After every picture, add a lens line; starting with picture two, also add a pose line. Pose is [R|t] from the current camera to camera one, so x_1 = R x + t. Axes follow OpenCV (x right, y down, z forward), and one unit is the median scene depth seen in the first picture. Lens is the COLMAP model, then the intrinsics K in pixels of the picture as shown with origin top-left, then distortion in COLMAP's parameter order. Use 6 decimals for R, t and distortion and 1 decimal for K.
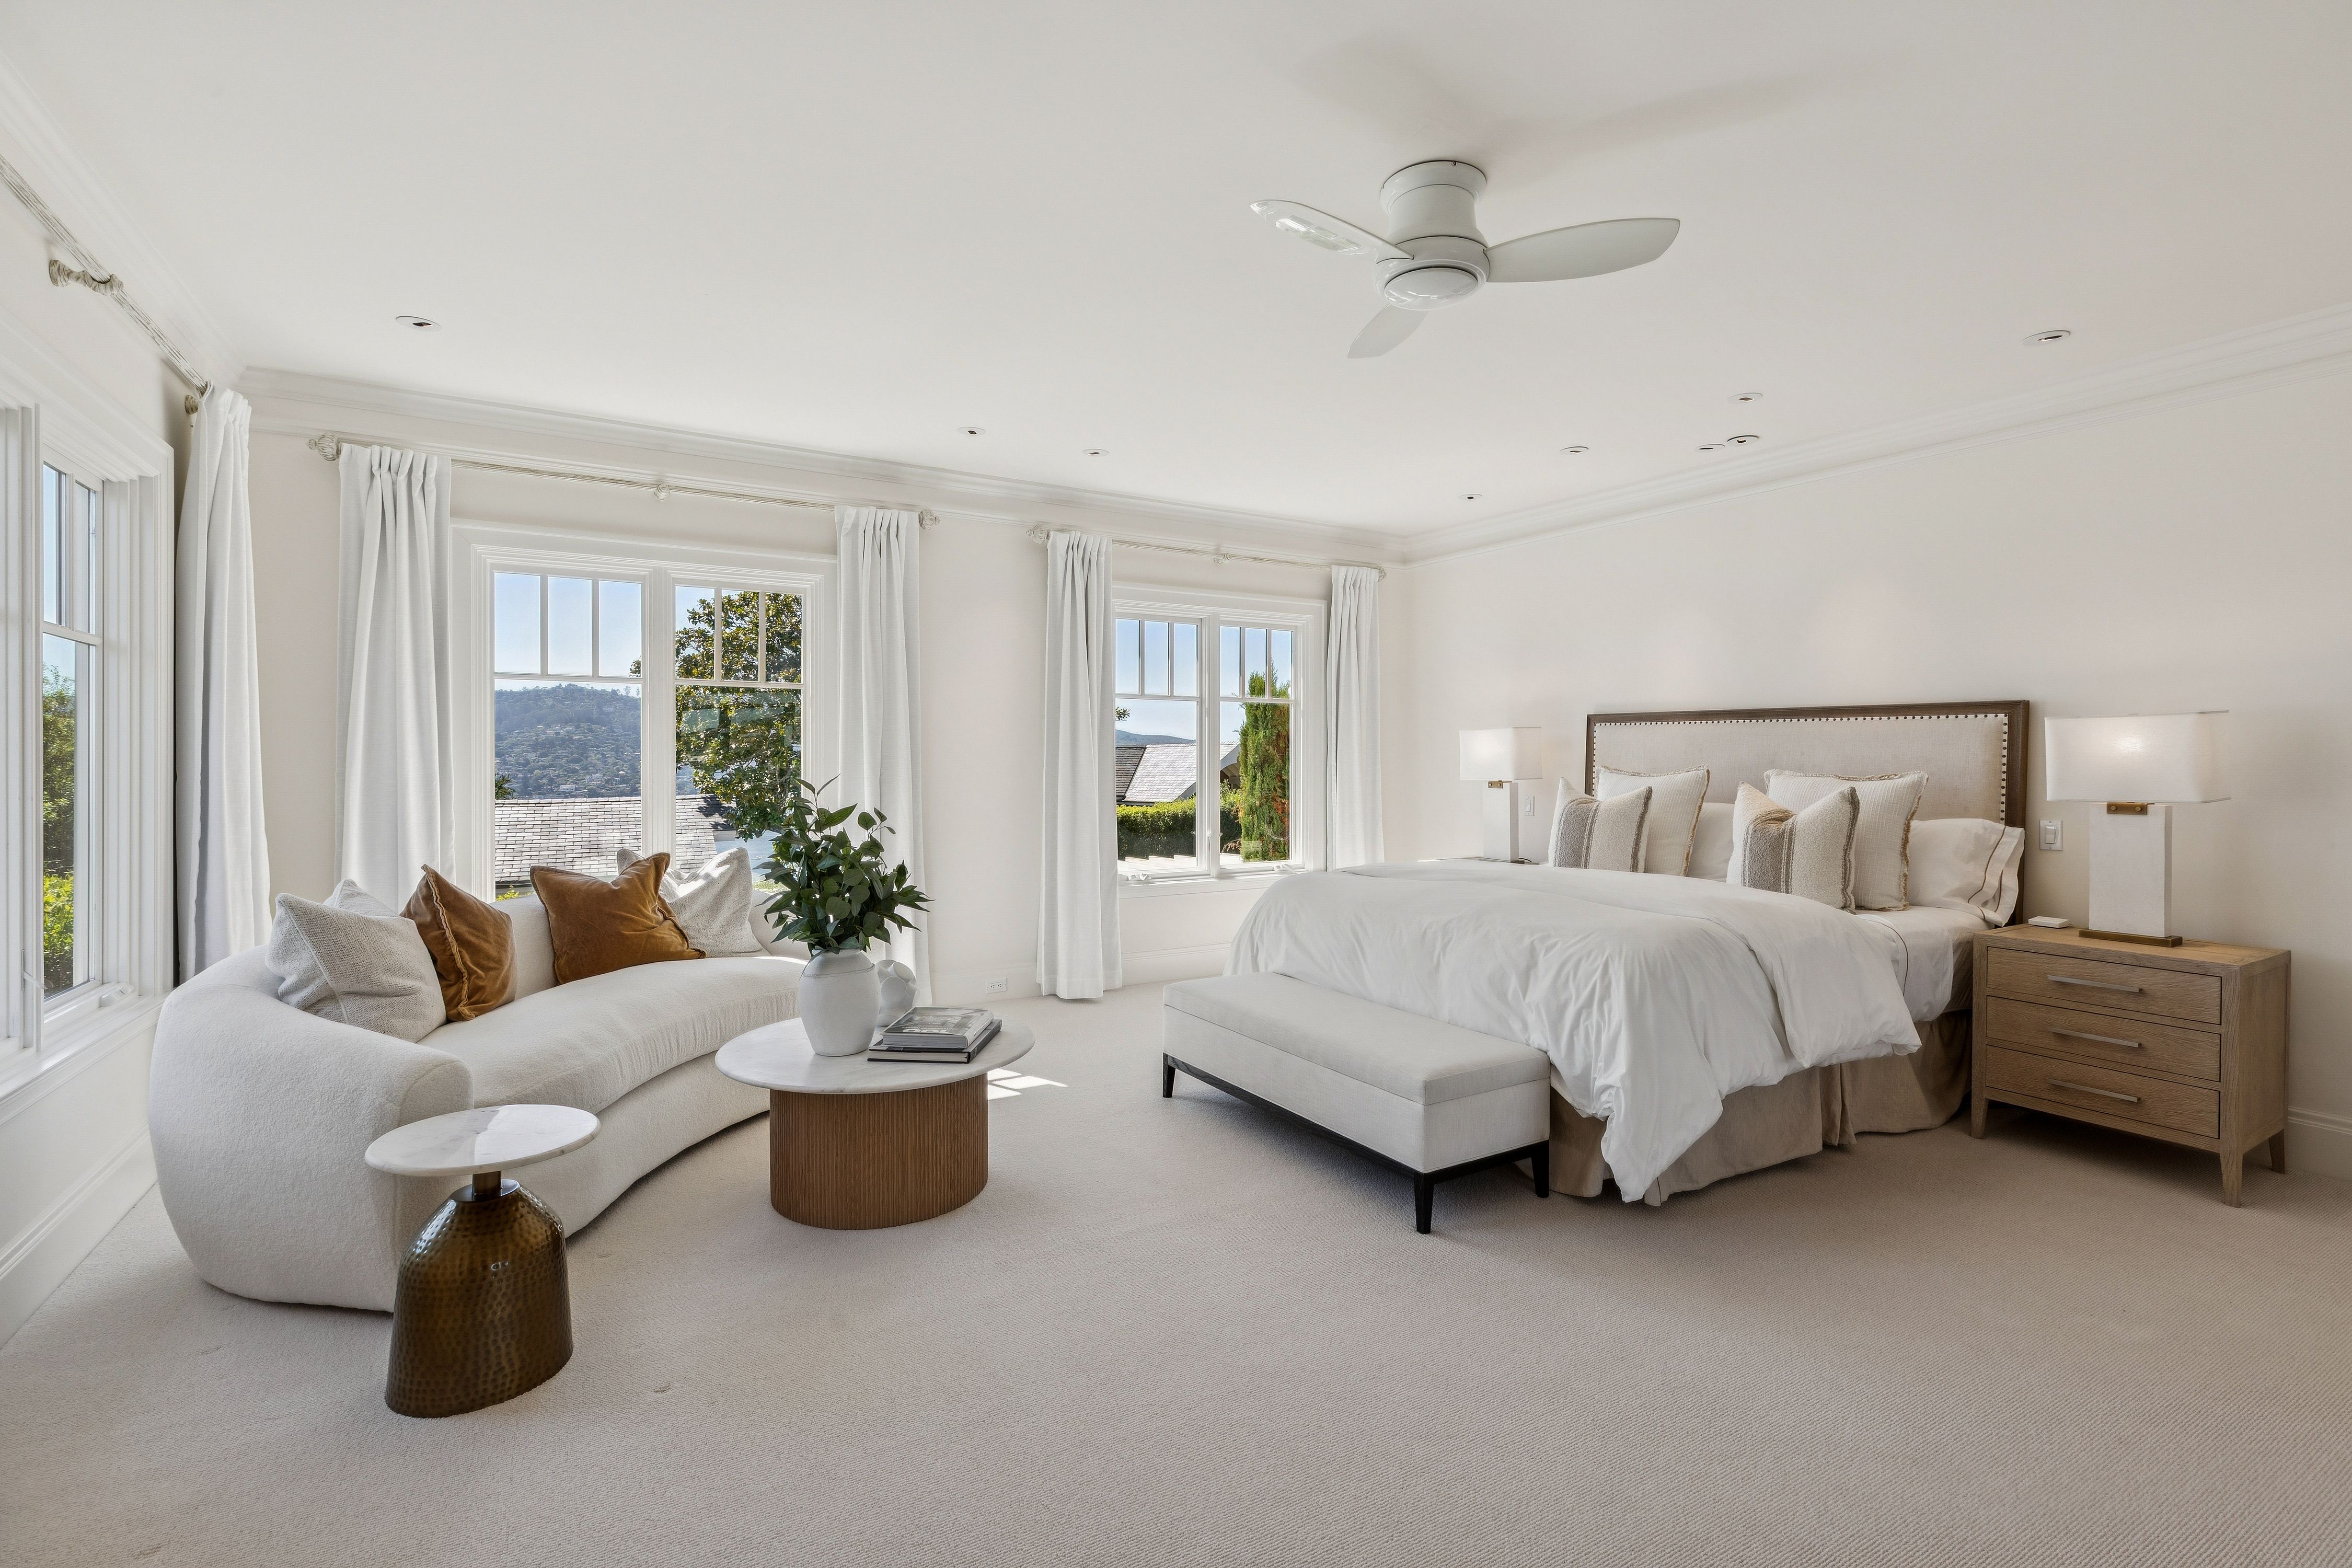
lens RADIAL K [[1042.8, 0, 1176.0], [0, 1042.8, 784.0], [0, 0, 1]] dist [0.004687, 0.000372]
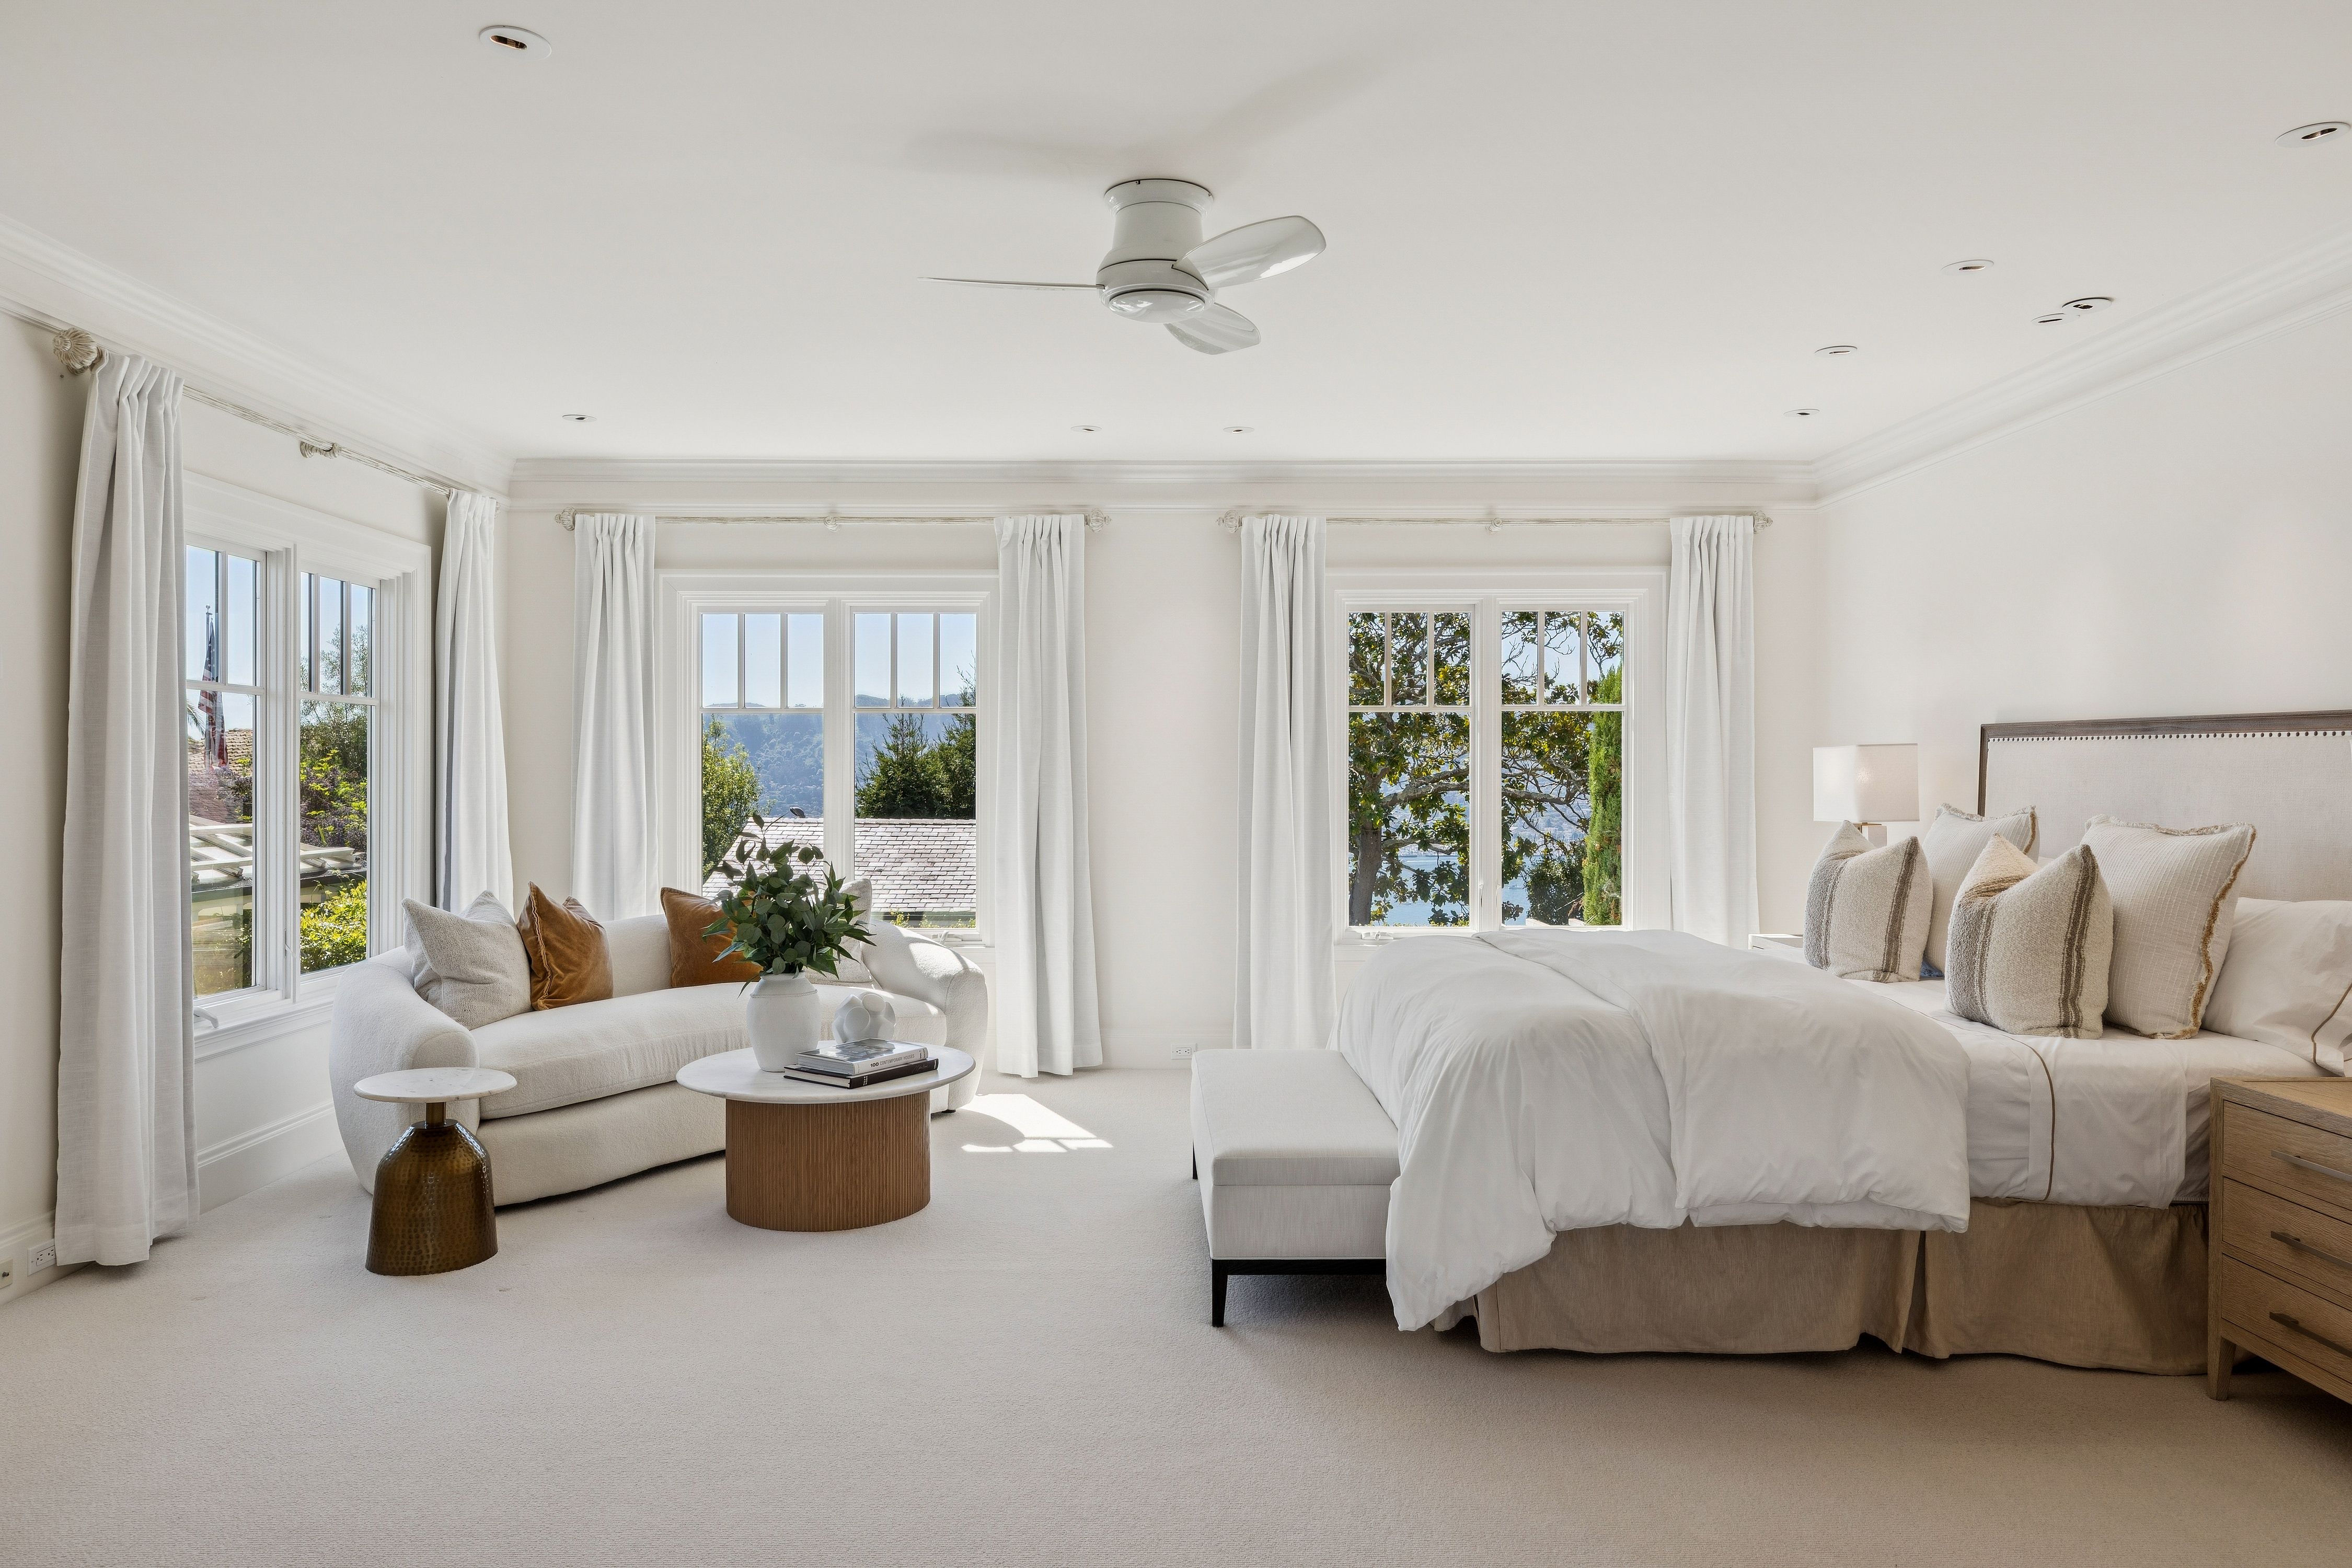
lens RADIAL K [[1499.8, 0, 1177.6], [0, 1499.8, 811.3], [0, 0, 1]] dist [0.004379, 0.000131]
pose [[0.867125, 0.012933, -0.497923, 0.603277], [-0.010528, 0.999915, 0.007638, -0.019098], [0.497980, -0.001381, 0.867187, -0.103320]]
